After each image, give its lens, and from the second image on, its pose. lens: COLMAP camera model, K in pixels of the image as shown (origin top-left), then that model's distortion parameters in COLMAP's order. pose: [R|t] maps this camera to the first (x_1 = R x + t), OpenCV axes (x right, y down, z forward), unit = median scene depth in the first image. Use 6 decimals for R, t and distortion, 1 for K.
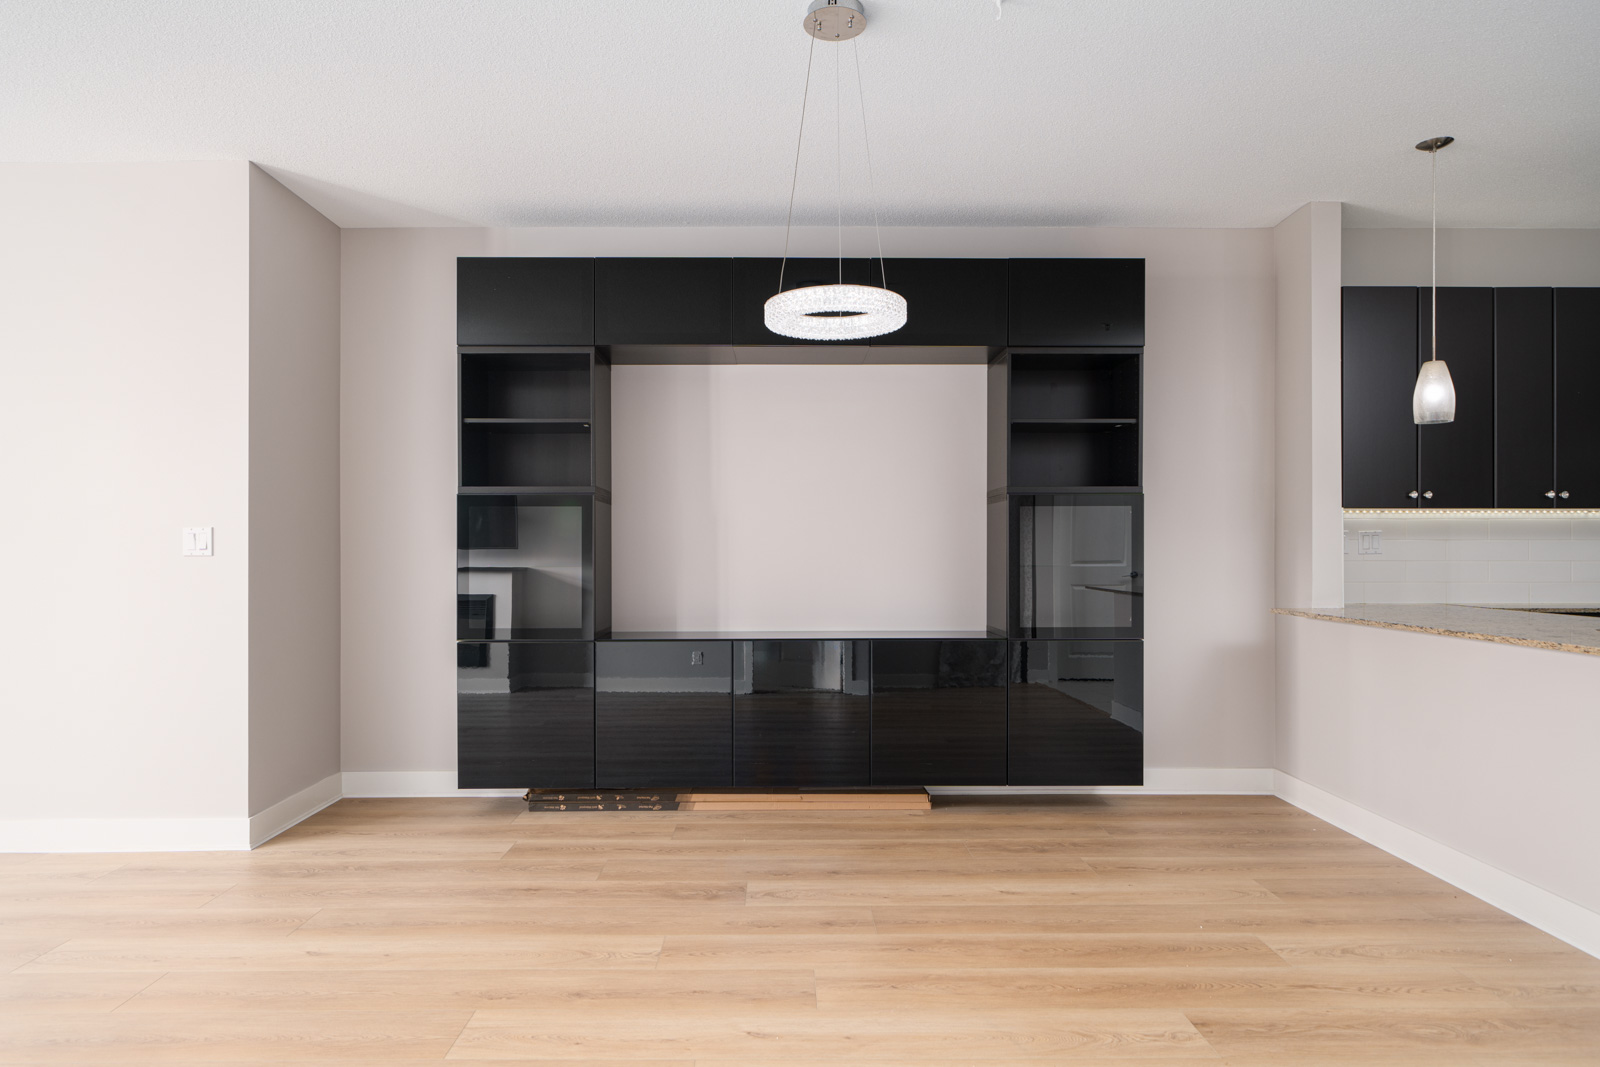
lens RADIAL K [[911.2, 0, 787.0], [0, 911.2, 565.6], [0, 0, 1]] dist [0.000467, 0.002870]
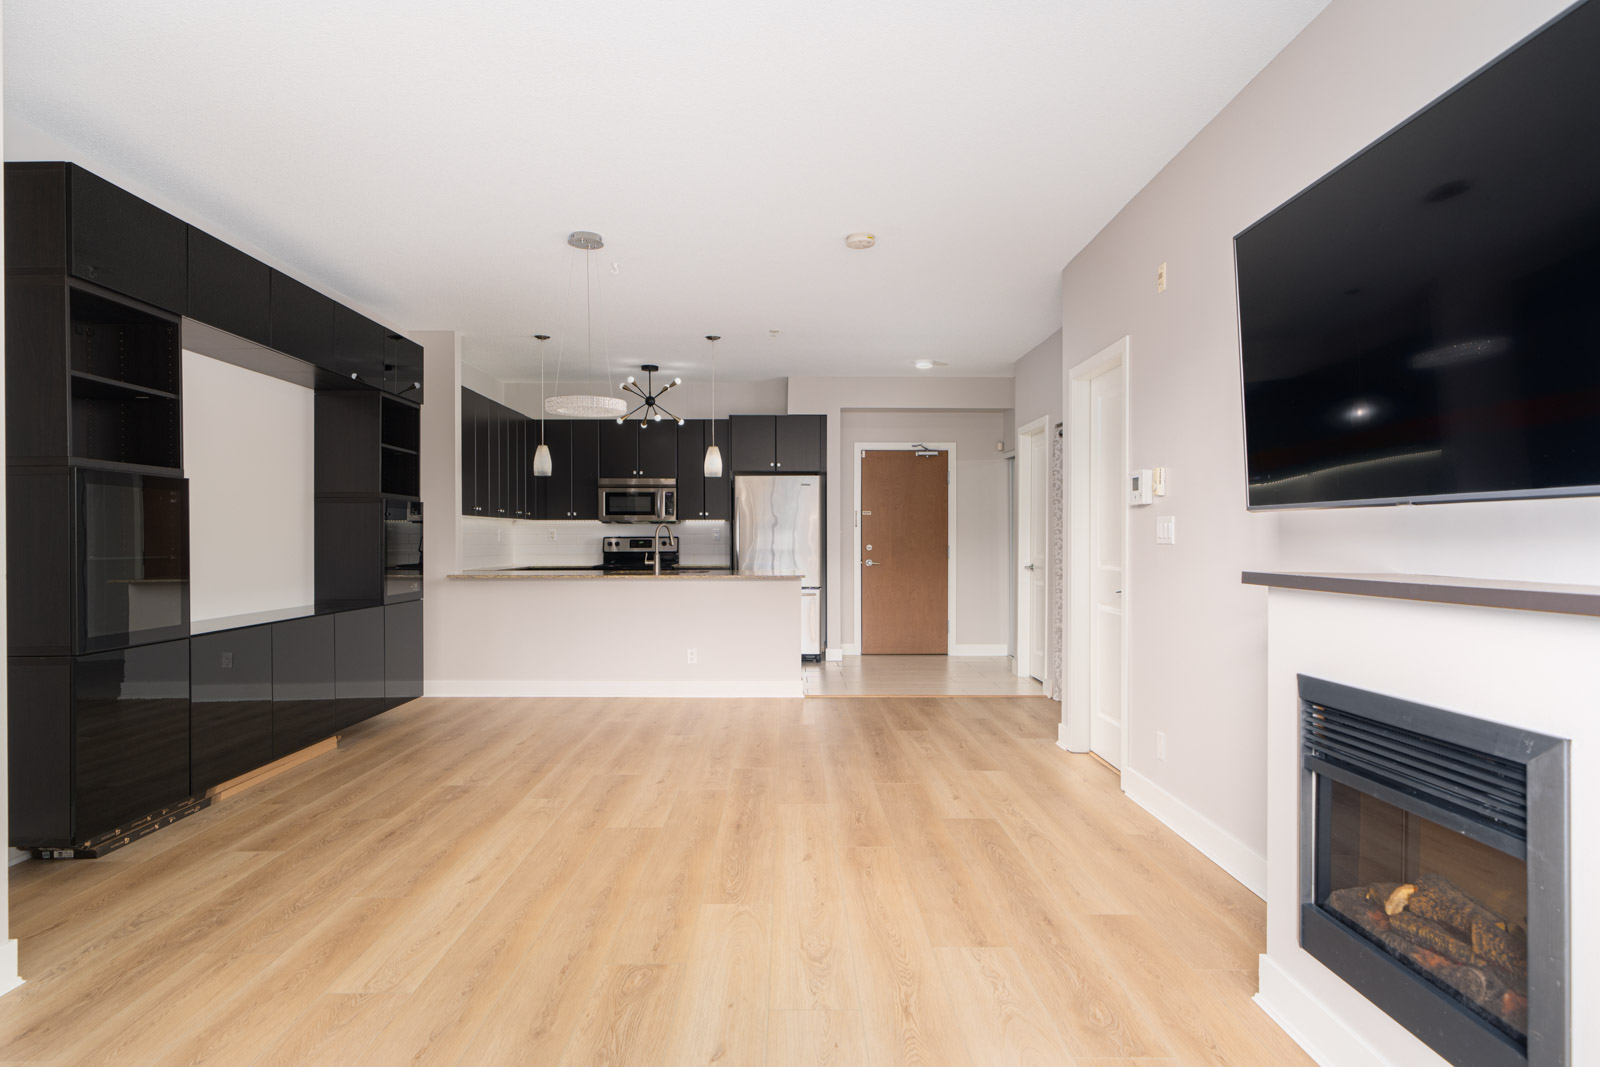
lens RADIAL K [[911.2, 0, 770.9], [0, 911.2, 523.4], [0, 0, 1]] dist [0.000467, 0.002870]
pose [[0.031882, 0.021063, 0.999270, -1.206269], [0.018488, 0.999594, -0.021660, 0.000205], [-0.999321, 0.019165, 0.031479, 0.411098]]
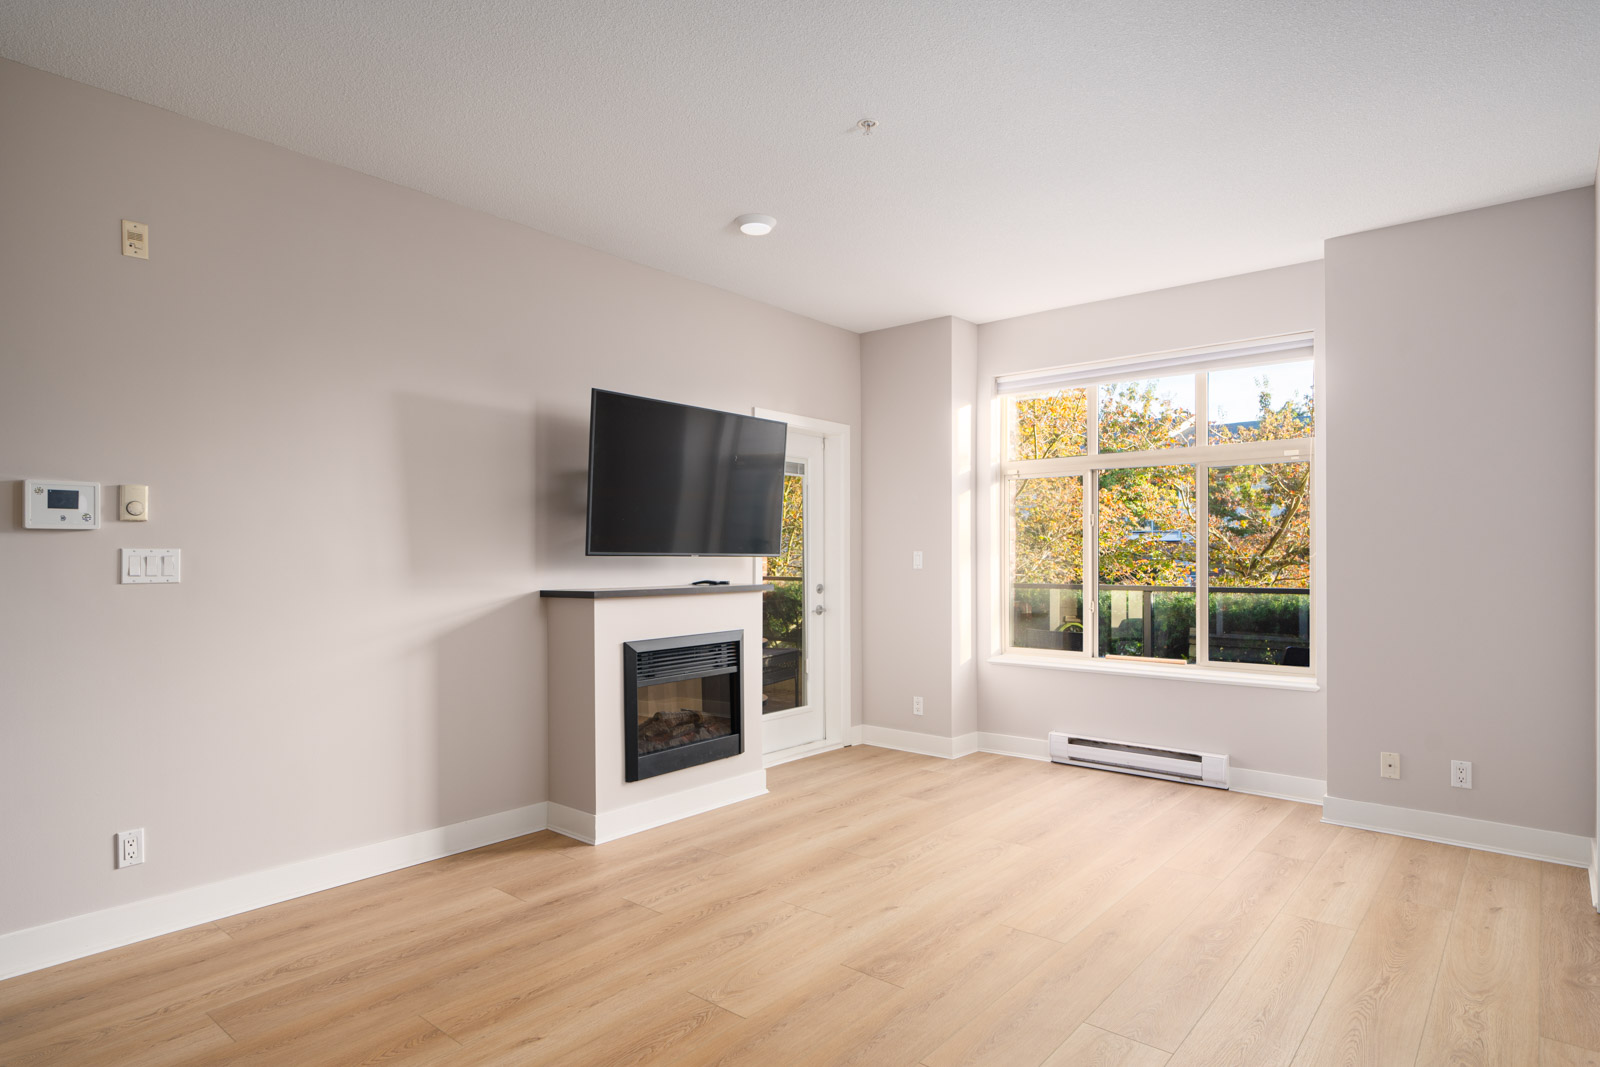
lens RADIAL K [[898.5, 0, 801.2], [0, 898.5, 537.0], [0, 0, 1]] dist [0.008822, -0.003252]
pose [[-0.649694, -0.013793, -0.760071, 0.042666], [-0.011980, 0.999897, -0.007905, -0.031760], [0.760102, 0.003970, -0.649792, 0.946802]]
